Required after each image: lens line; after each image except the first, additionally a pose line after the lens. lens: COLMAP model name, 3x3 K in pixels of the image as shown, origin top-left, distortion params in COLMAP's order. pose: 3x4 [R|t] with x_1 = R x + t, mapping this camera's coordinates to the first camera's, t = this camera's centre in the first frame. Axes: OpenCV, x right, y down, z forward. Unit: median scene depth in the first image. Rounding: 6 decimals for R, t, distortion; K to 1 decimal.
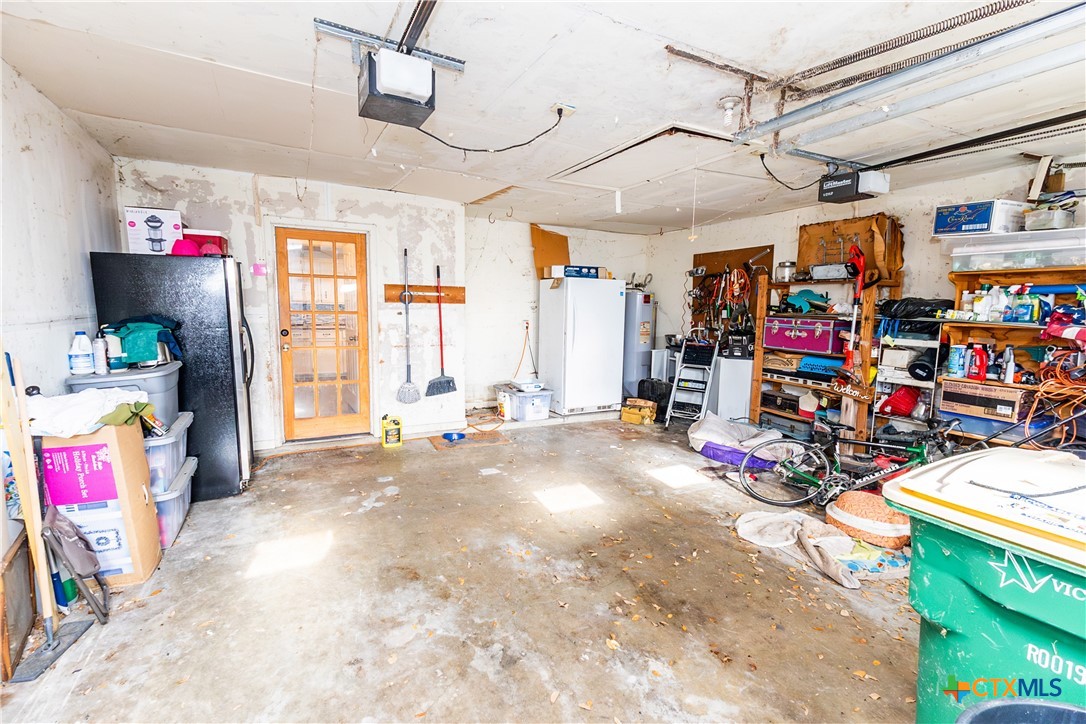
lens RADIAL K [[515.7, 0, 539.0], [0, 515.7, 365.5], [0, 0, 1]] dist [0.016334, -0.001328]
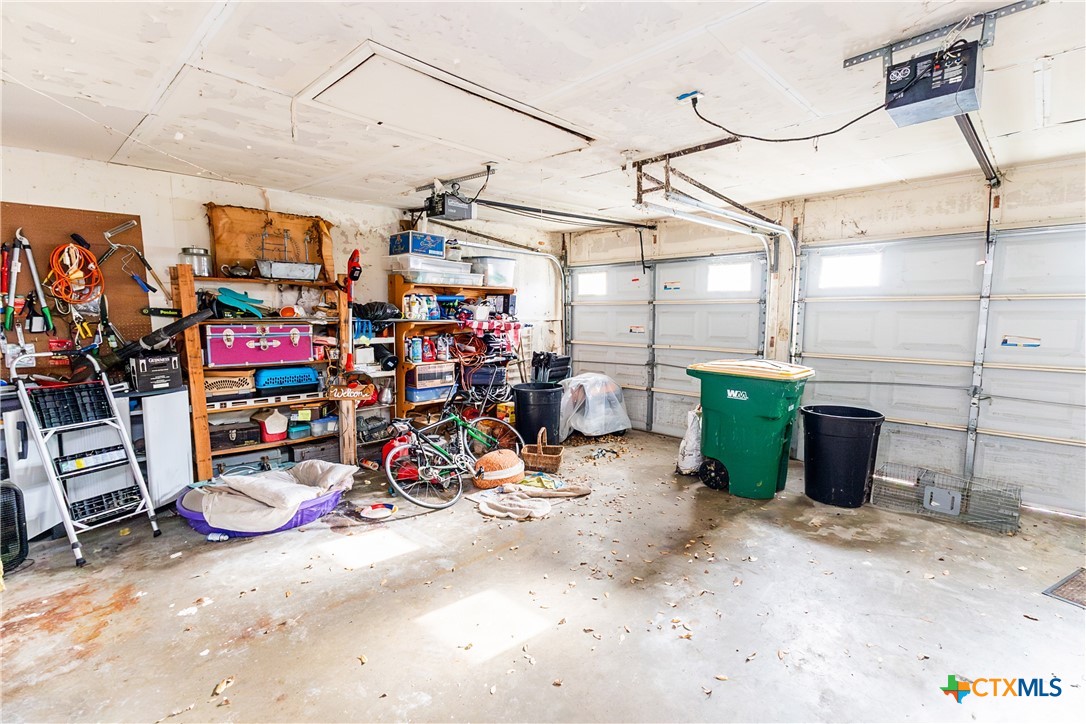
lens RADIAL K [[515.7, 0, 538.4], [0, 515.7, 362.8], [0, 0, 1]] dist [0.016334, -0.001328]
pose [[-0.346086, -0.109118, 0.931836, -0.422991], [0.101728, 0.982993, 0.152891, -0.116256], [-0.932671, 0.147708, -0.329100, 0.904351]]
